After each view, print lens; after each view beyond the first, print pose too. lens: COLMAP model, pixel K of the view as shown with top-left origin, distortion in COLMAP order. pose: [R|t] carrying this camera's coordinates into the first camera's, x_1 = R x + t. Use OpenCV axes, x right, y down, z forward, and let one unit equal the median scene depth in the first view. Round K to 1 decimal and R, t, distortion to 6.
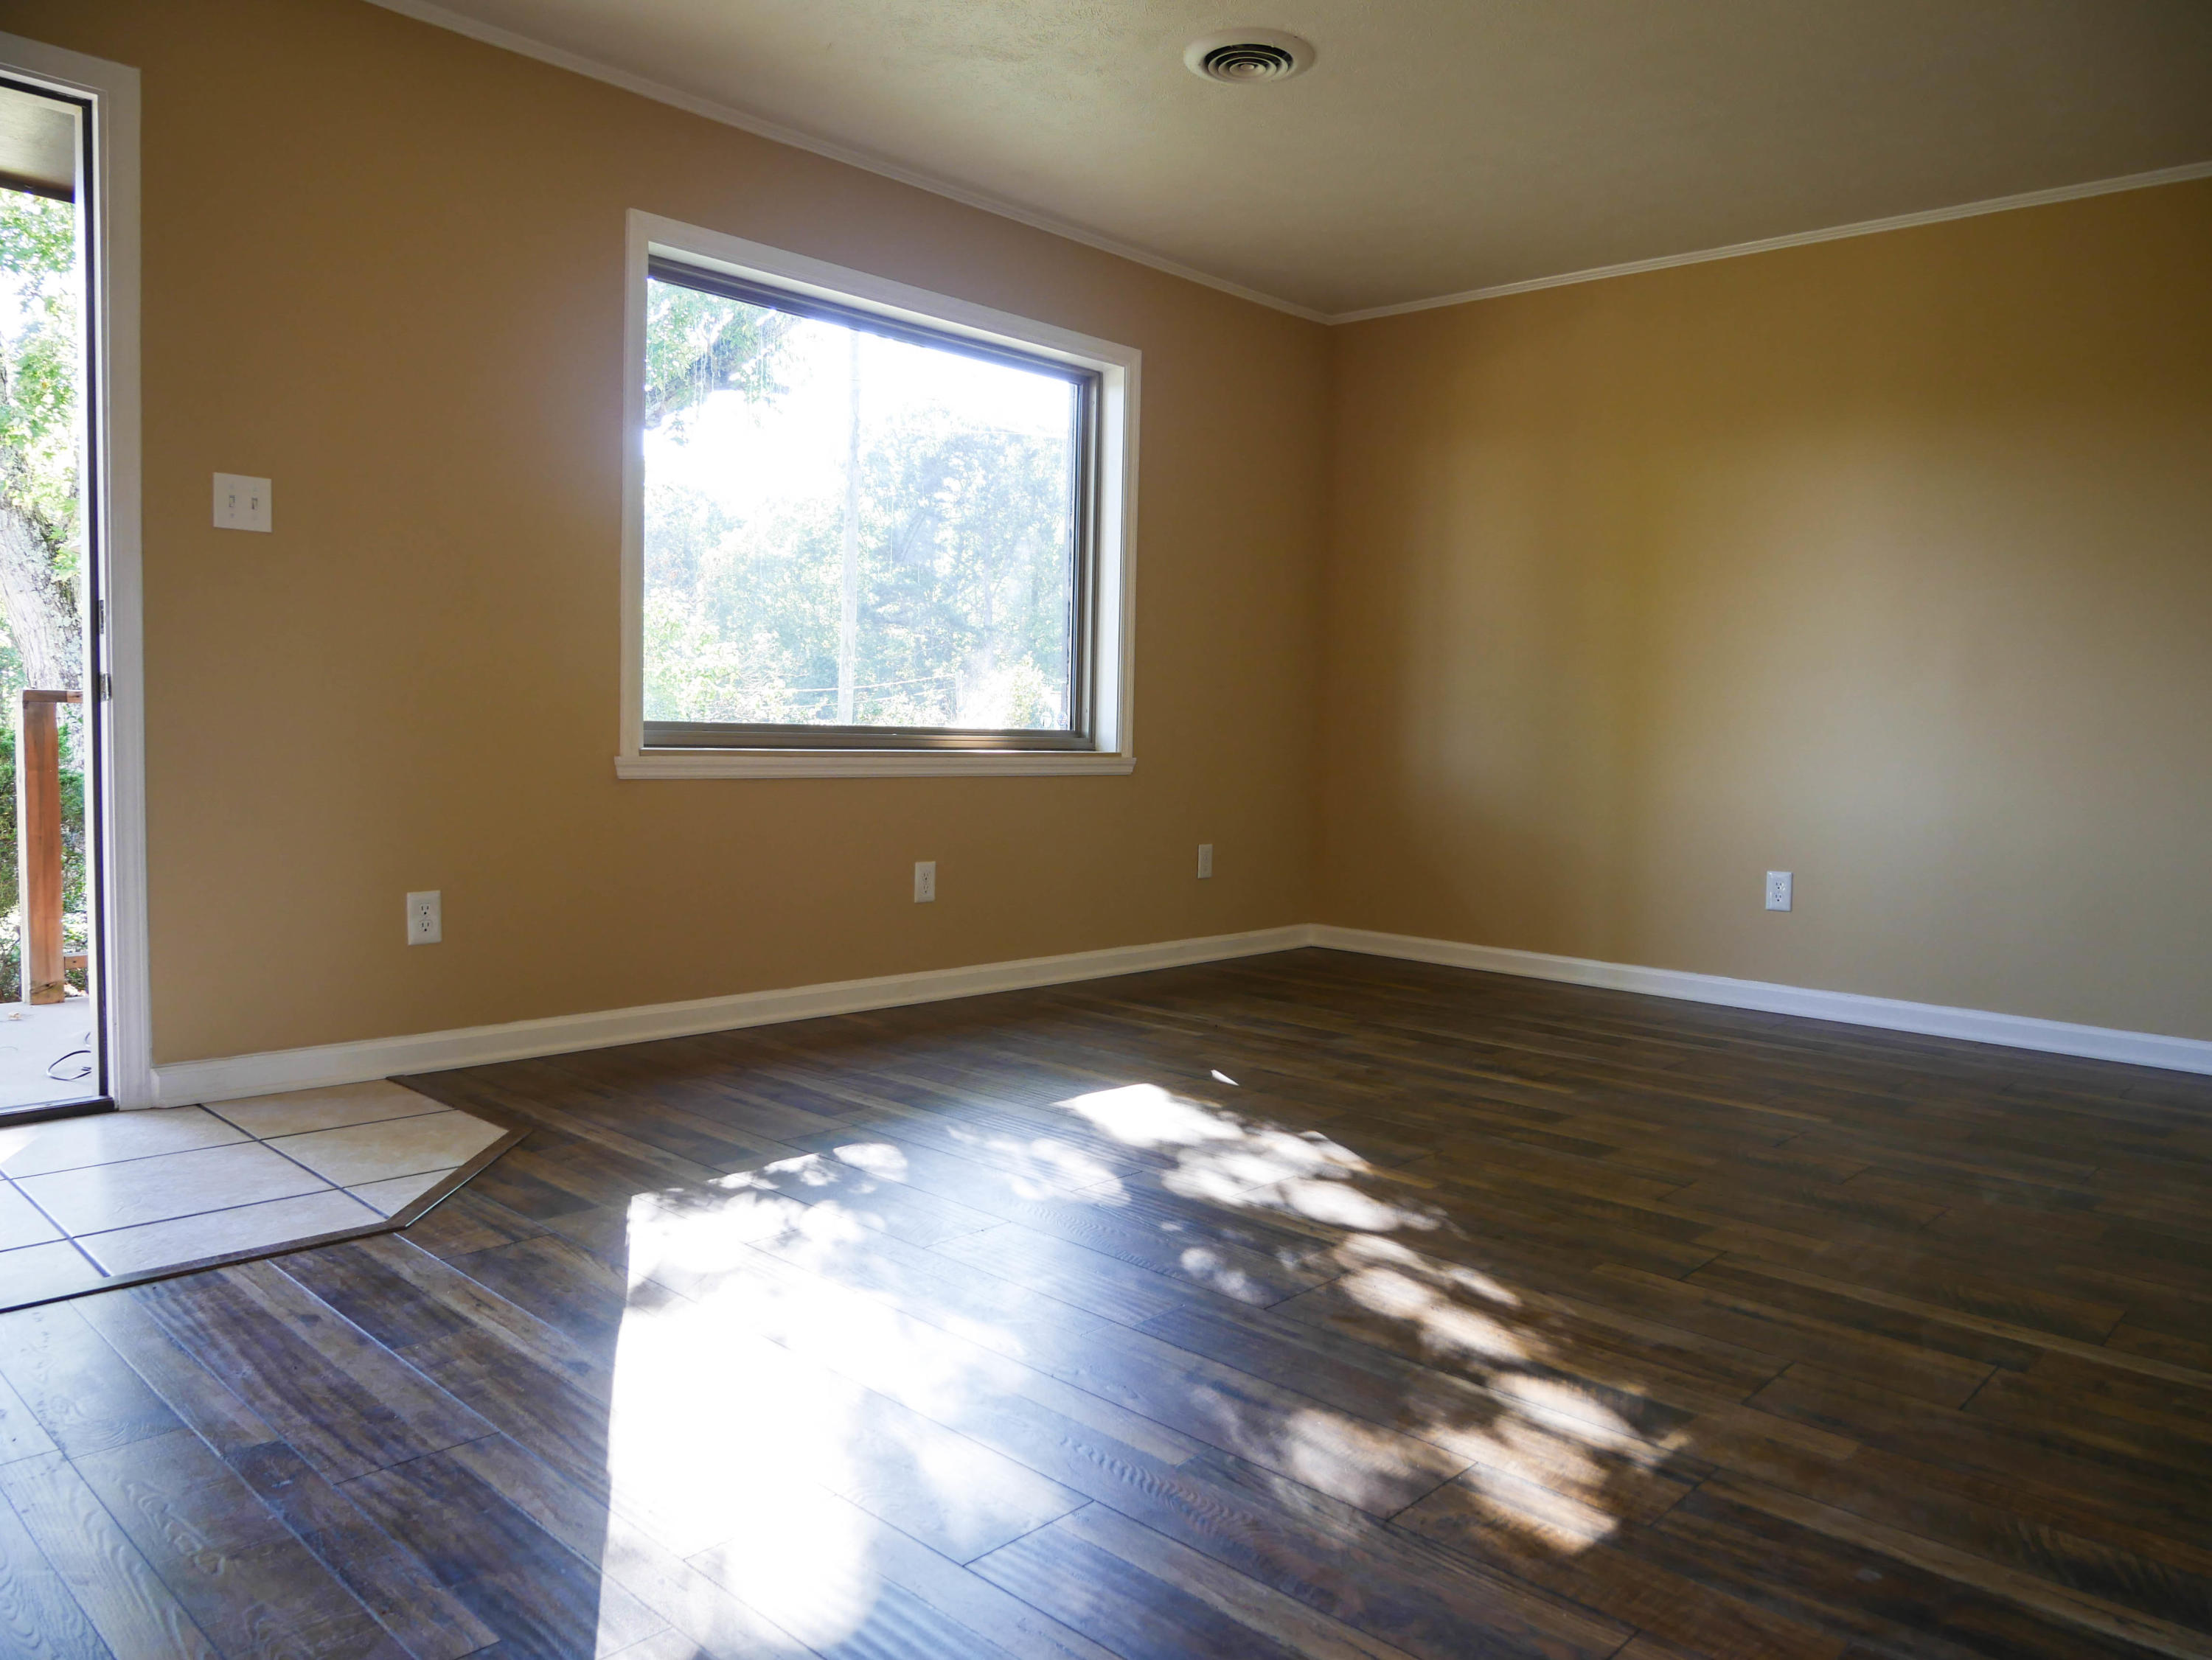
lens RADIAL K [[1575.3, 0, 1115.0], [0, 1575.3, 836.5], [0, 0, 1]] dist [-0.063973, 0.037716]
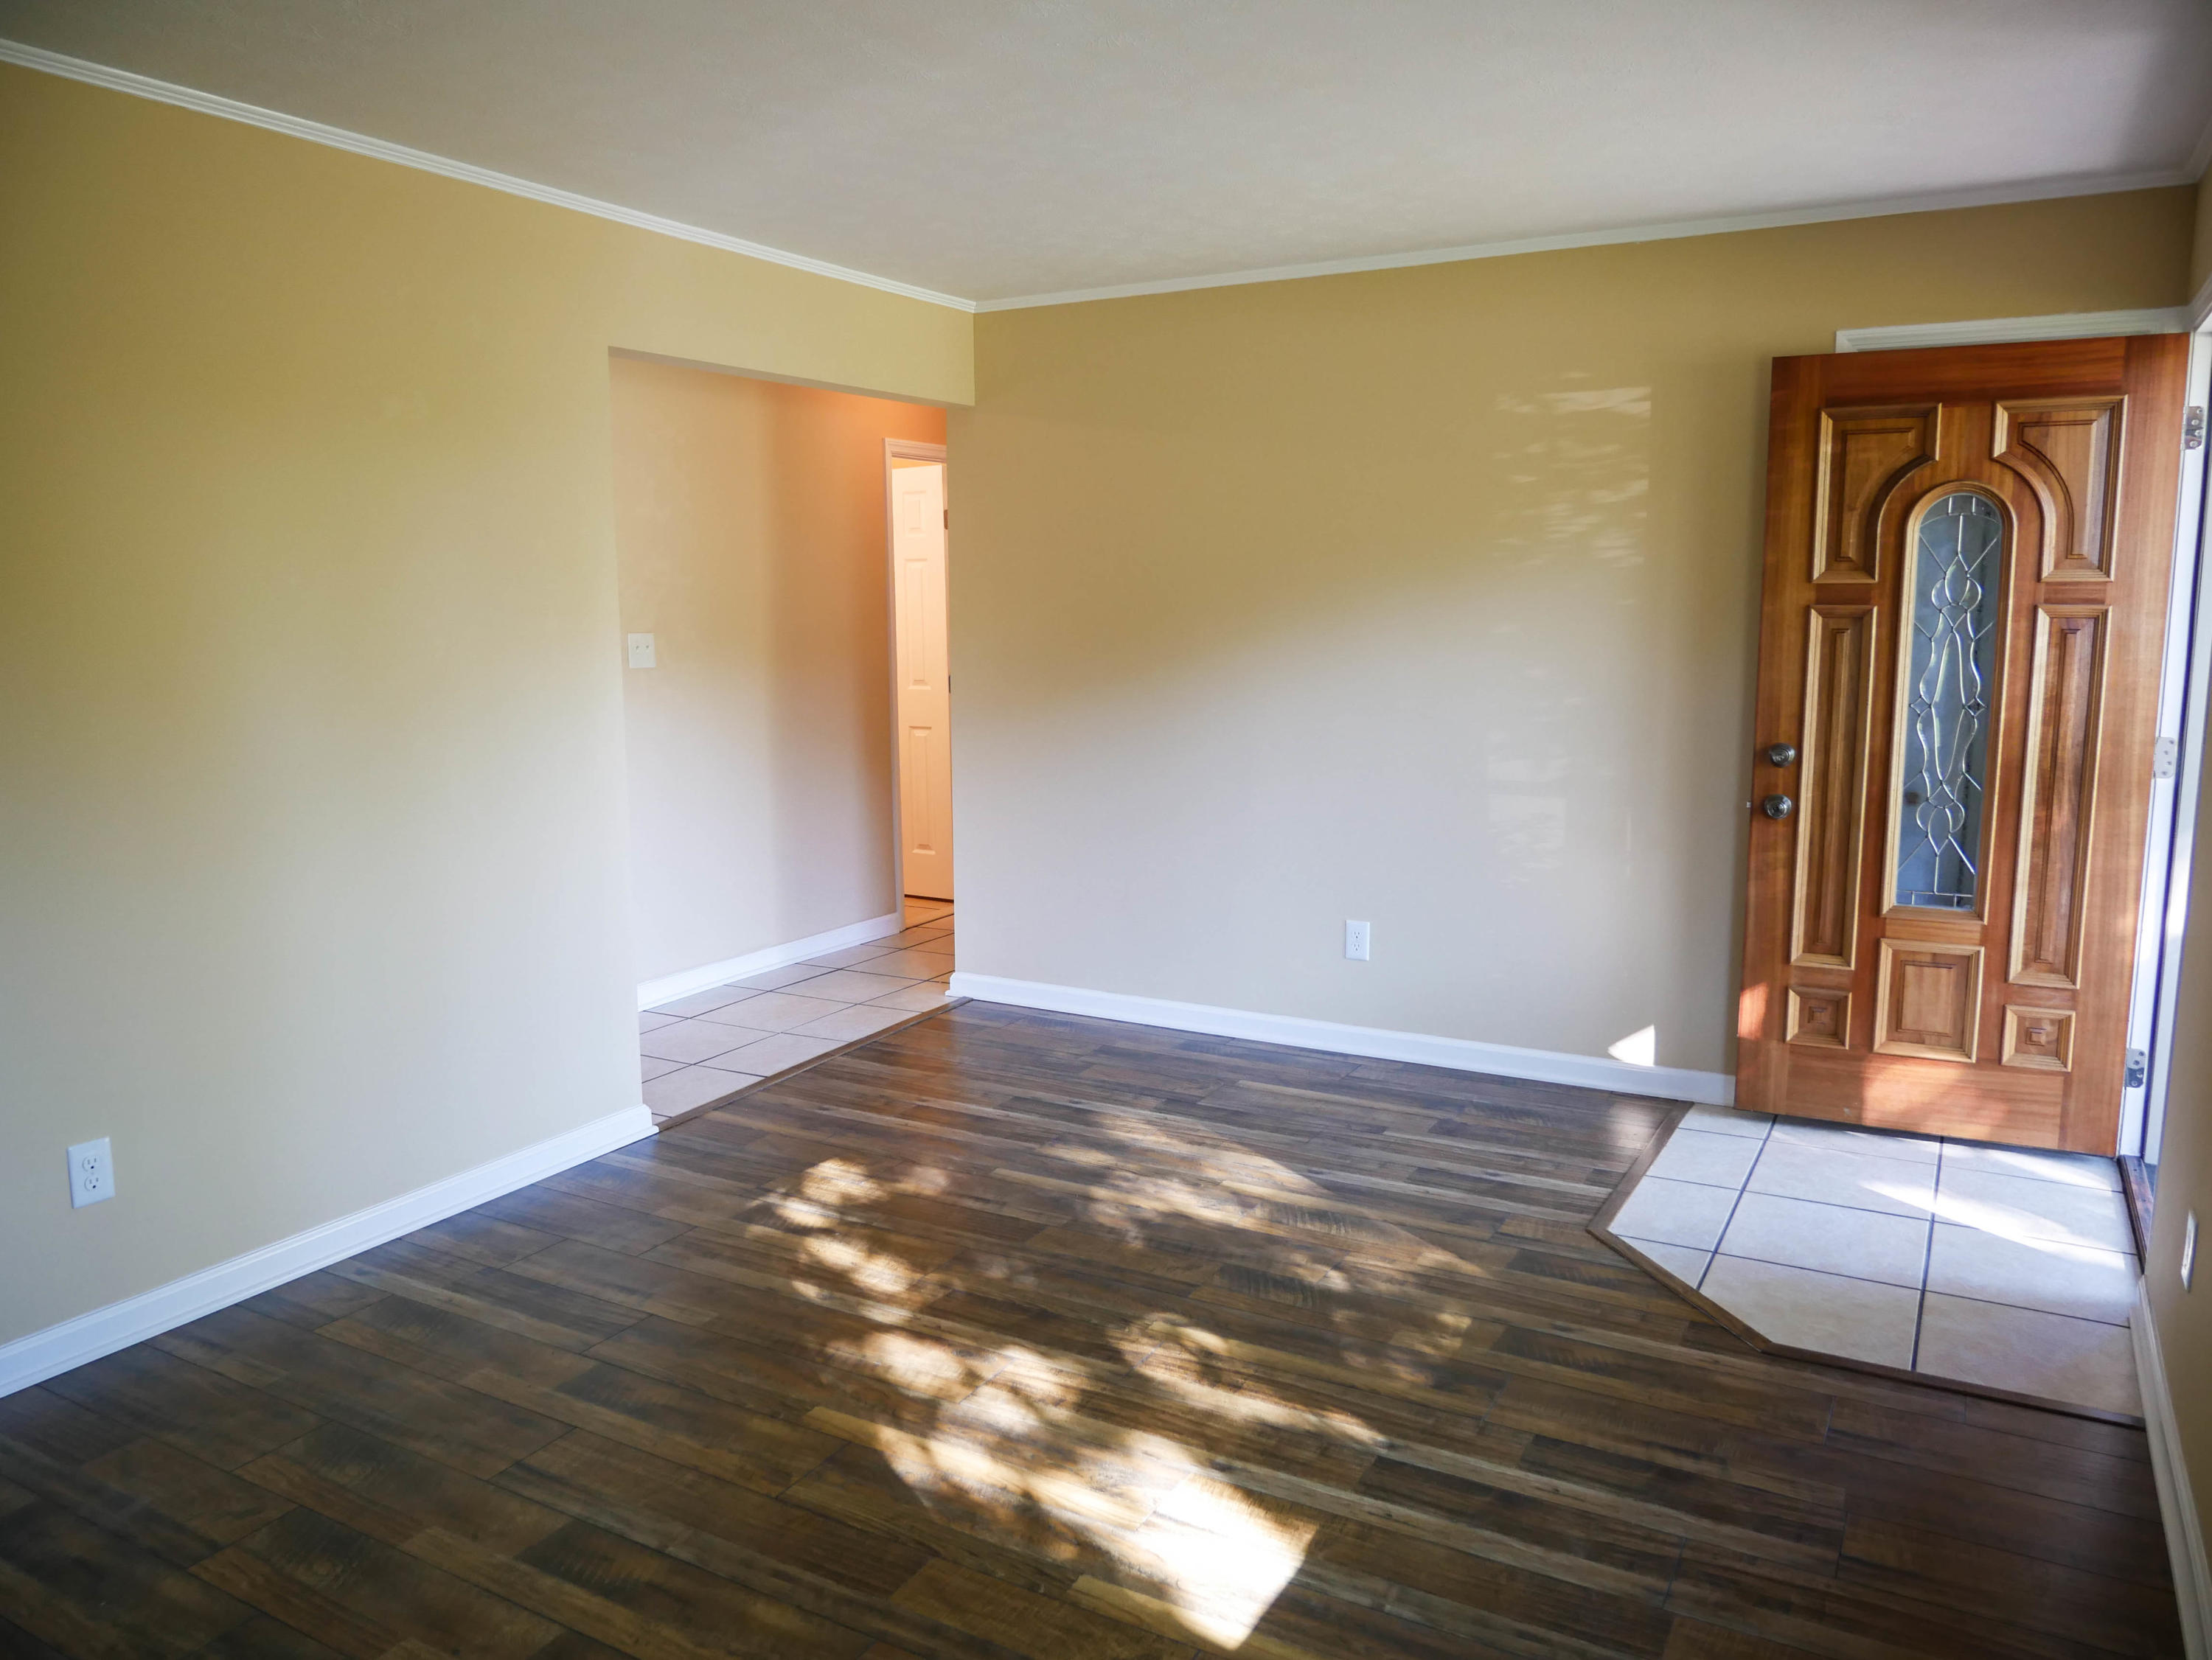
lens RADIAL K [[1575.3, 0, 1115.0], [0, 1575.3, 836.5], [0, 0, 1]] dist [-0.063973, 0.037716]
pose [[-0.971536, 0.012704, -0.236551, 0.296193], [-0.038486, 0.976831, 0.210524, -0.391236], [0.233745, 0.213635, -0.948537, 2.257775]]
